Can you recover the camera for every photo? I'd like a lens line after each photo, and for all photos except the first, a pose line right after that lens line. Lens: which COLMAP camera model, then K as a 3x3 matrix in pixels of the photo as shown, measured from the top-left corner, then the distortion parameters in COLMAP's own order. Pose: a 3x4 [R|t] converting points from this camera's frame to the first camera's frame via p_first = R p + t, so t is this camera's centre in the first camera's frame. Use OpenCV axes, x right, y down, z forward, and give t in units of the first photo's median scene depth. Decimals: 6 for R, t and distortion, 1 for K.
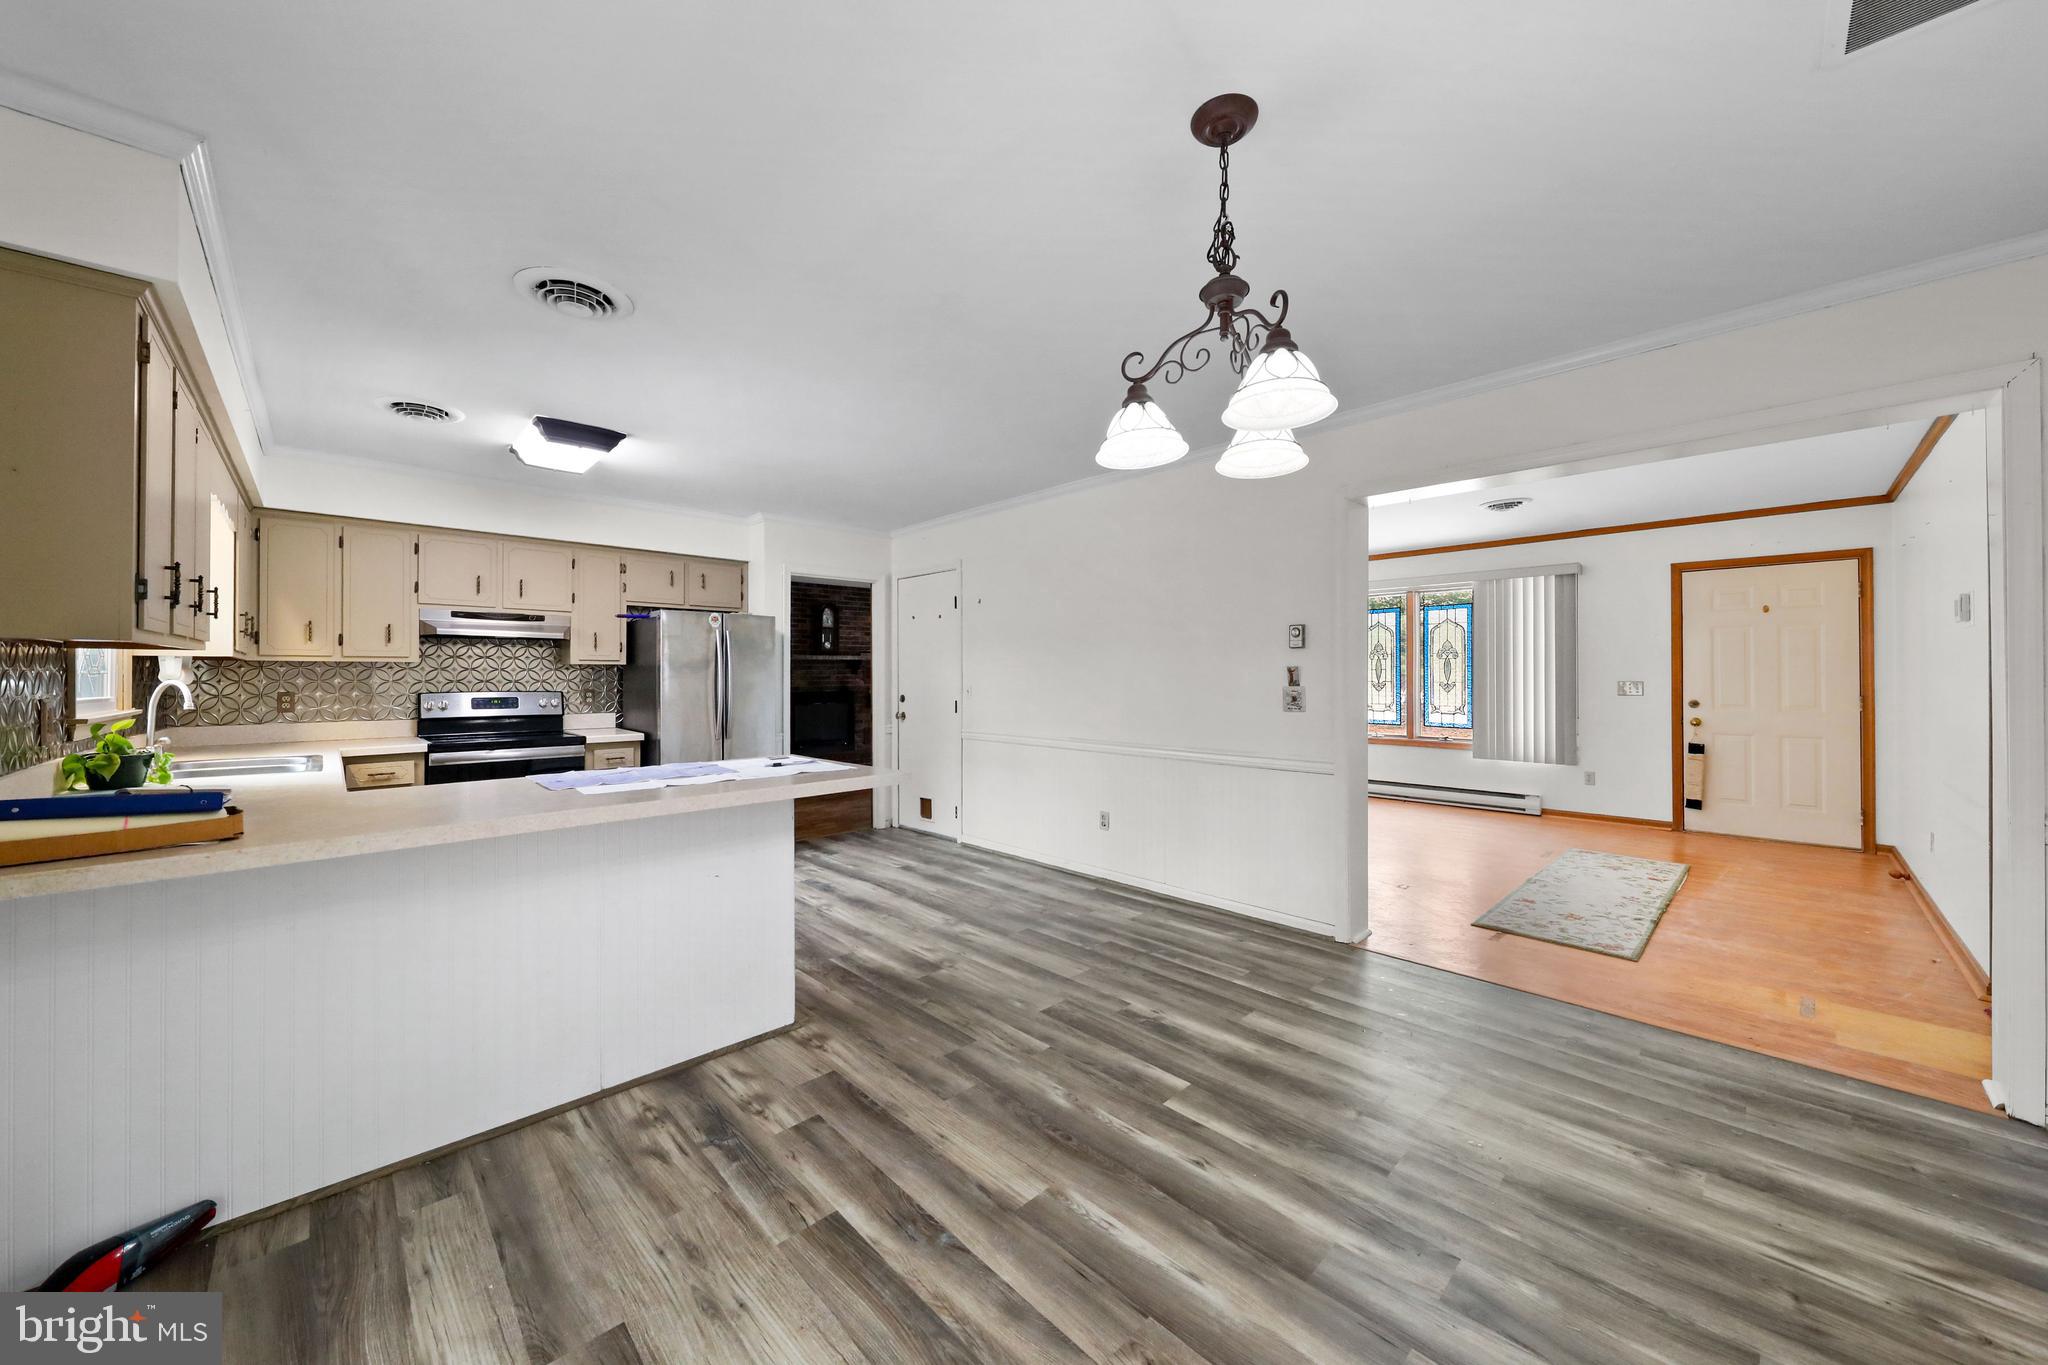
lens RADIAL K [[720.1, 0, 1020.8], [0, 720.1, 676.2], [0, 0, 1]] dist [-0.000360, -0.000248]
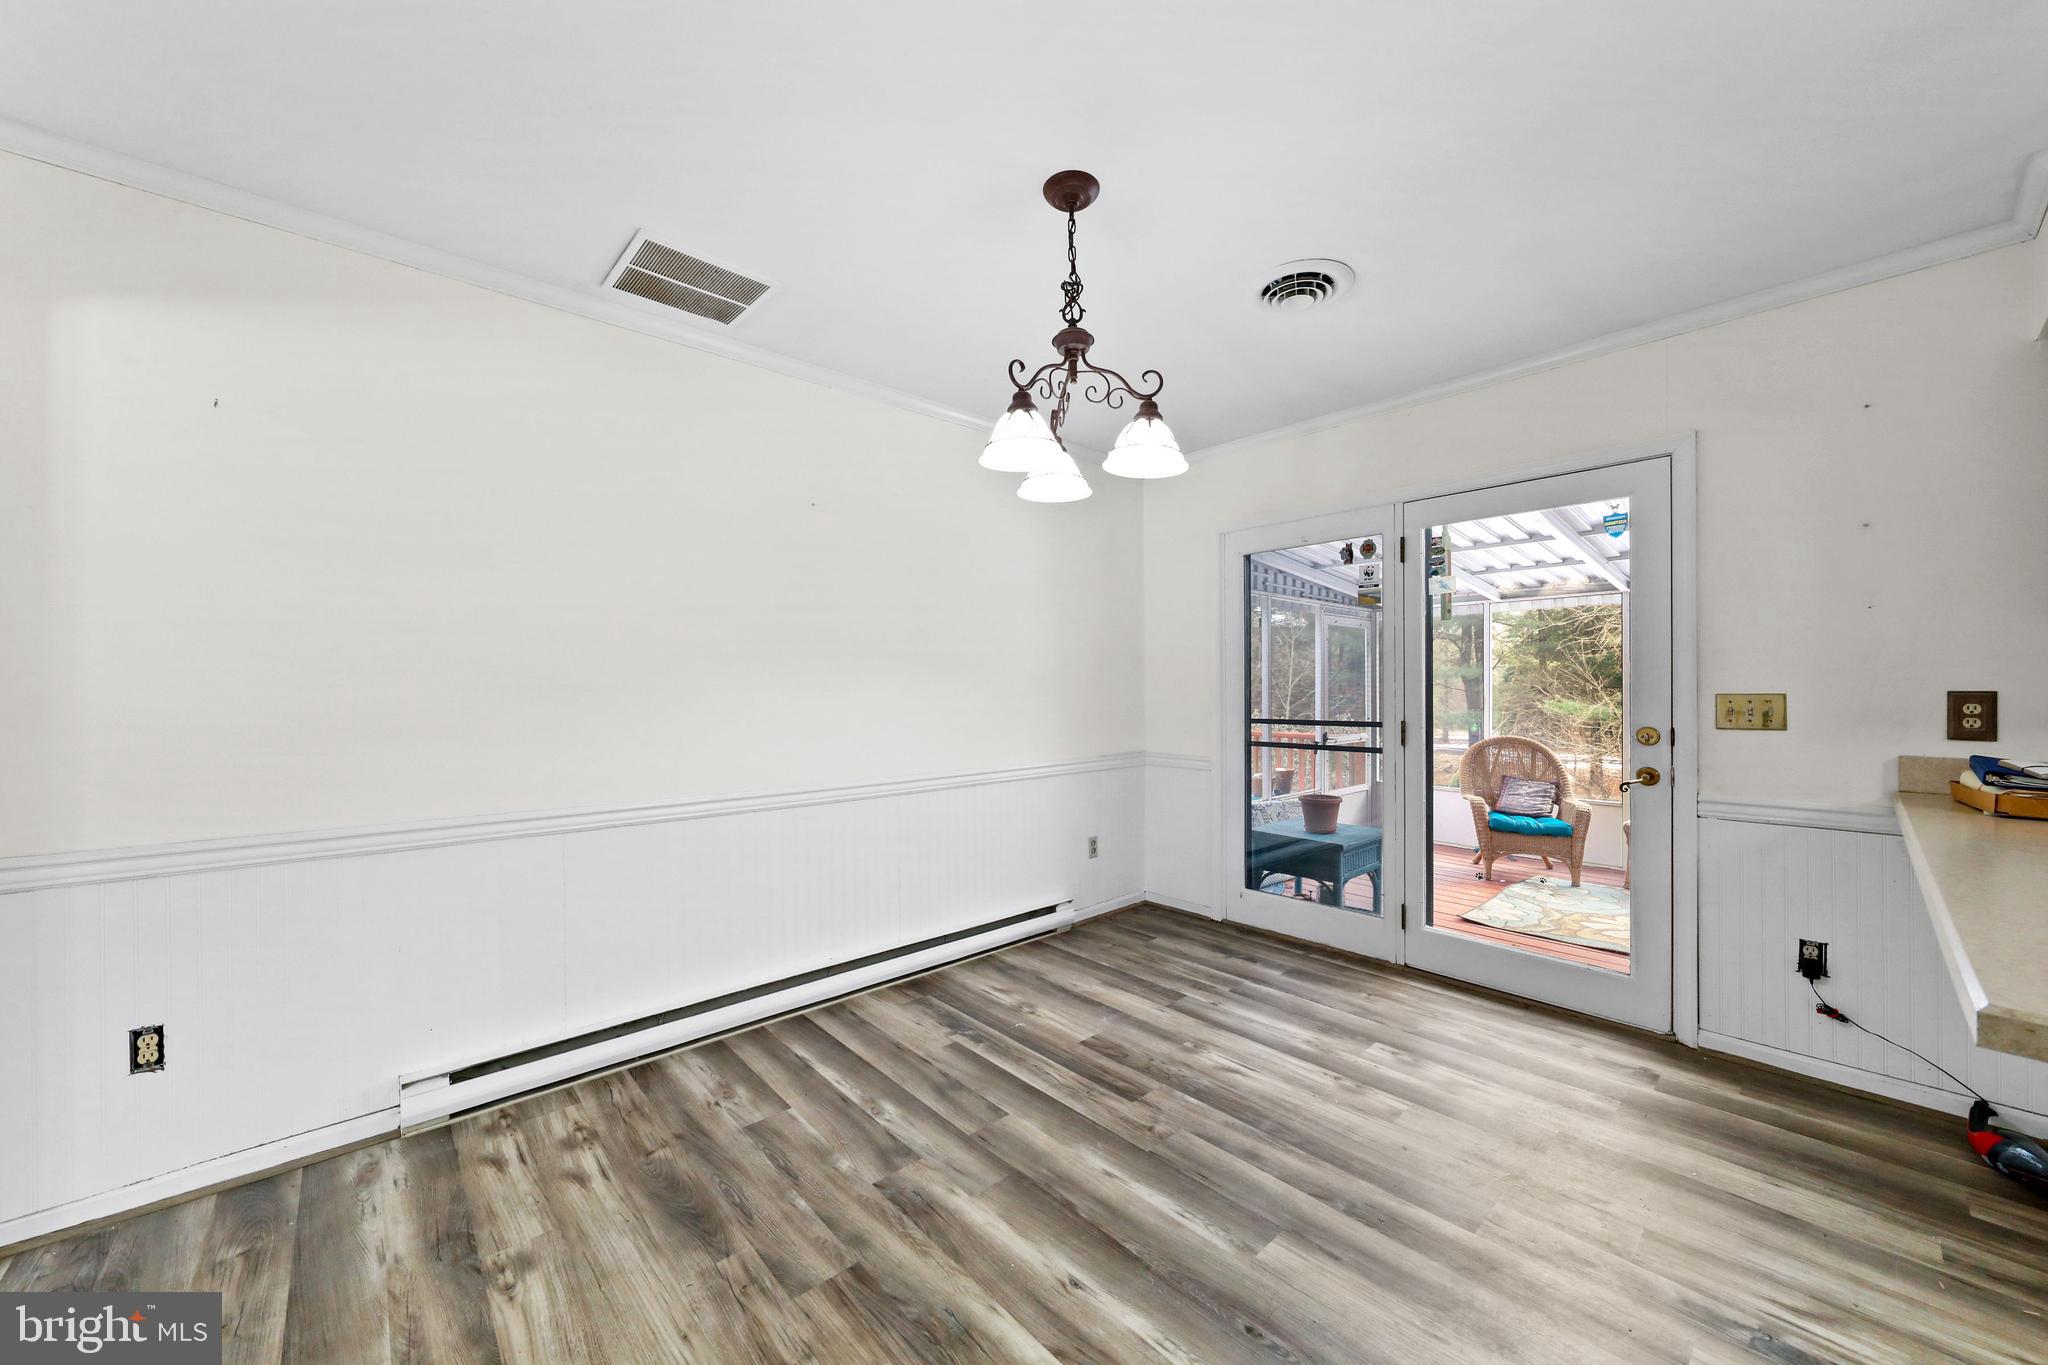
lens RADIAL K [[747.7, 0, 1024.0], [0, 747.7, 682.5], [0, 0, 1]] dist [-0.002184, -0.000241]
pose [[-0.999433, 0.008630, 0.032536, 0.158161], [0.008508, 0.999956, -0.003889, 0.009465], [-0.032568, -0.003610, -0.999463, 1.066829]]
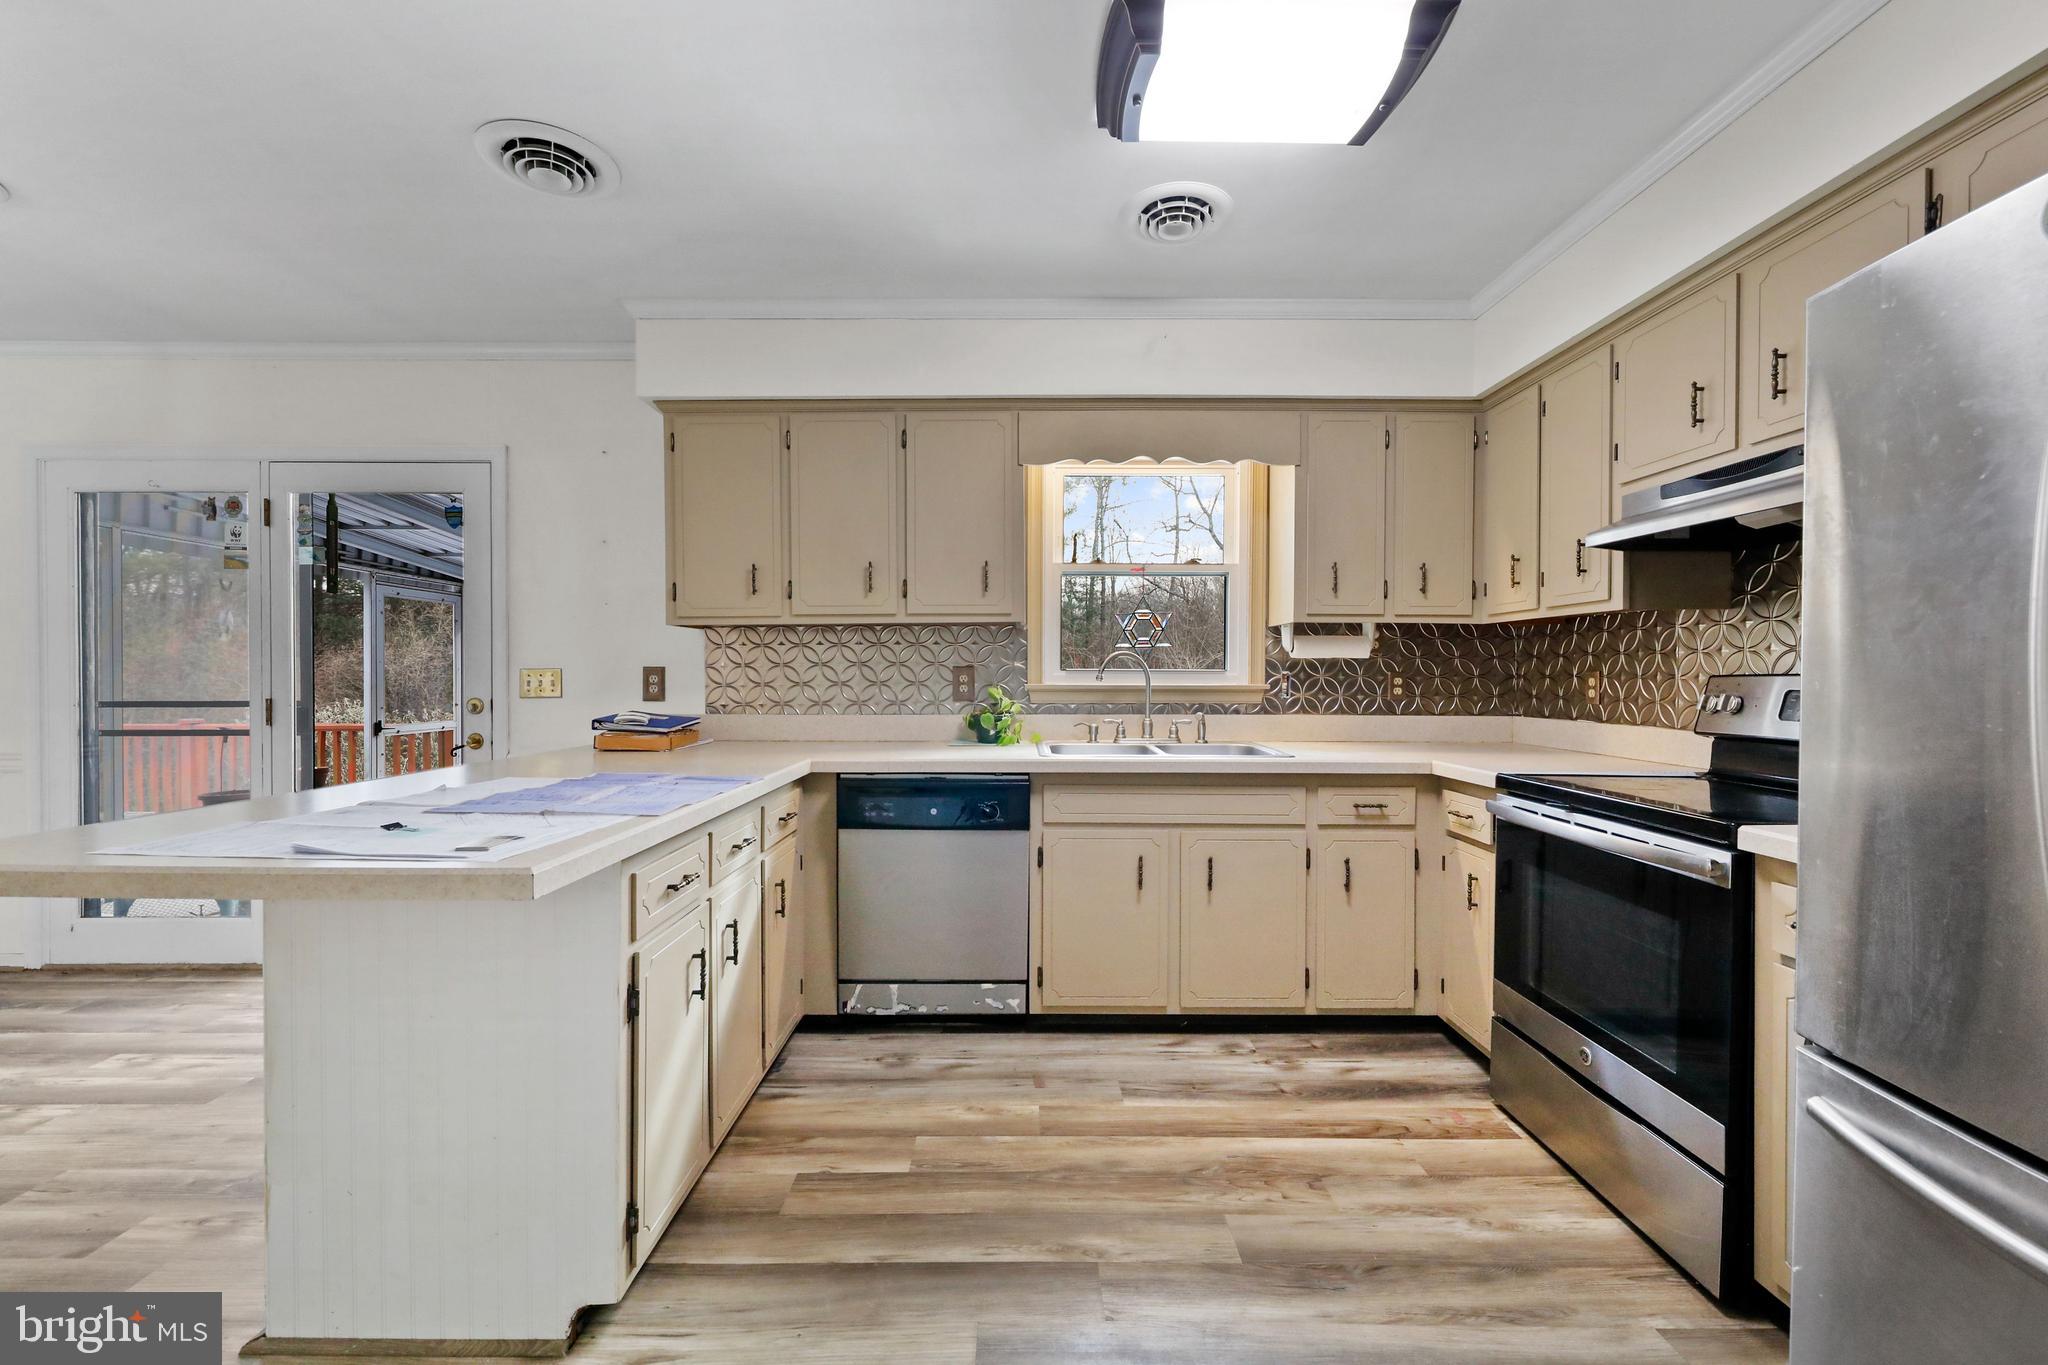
lens RADIAL K [[832.0, 0, 1024.0], [0, 832.0, 682.5], [0, 0, 1]] dist [0.000087, -0.000023]
pose [[-0.690450, 0.010192, -0.723308, -0.216717], [0.000452, 0.999907, 0.013657, 0.027497], [0.723380, 0.009103, -0.690391, 1.432354]]
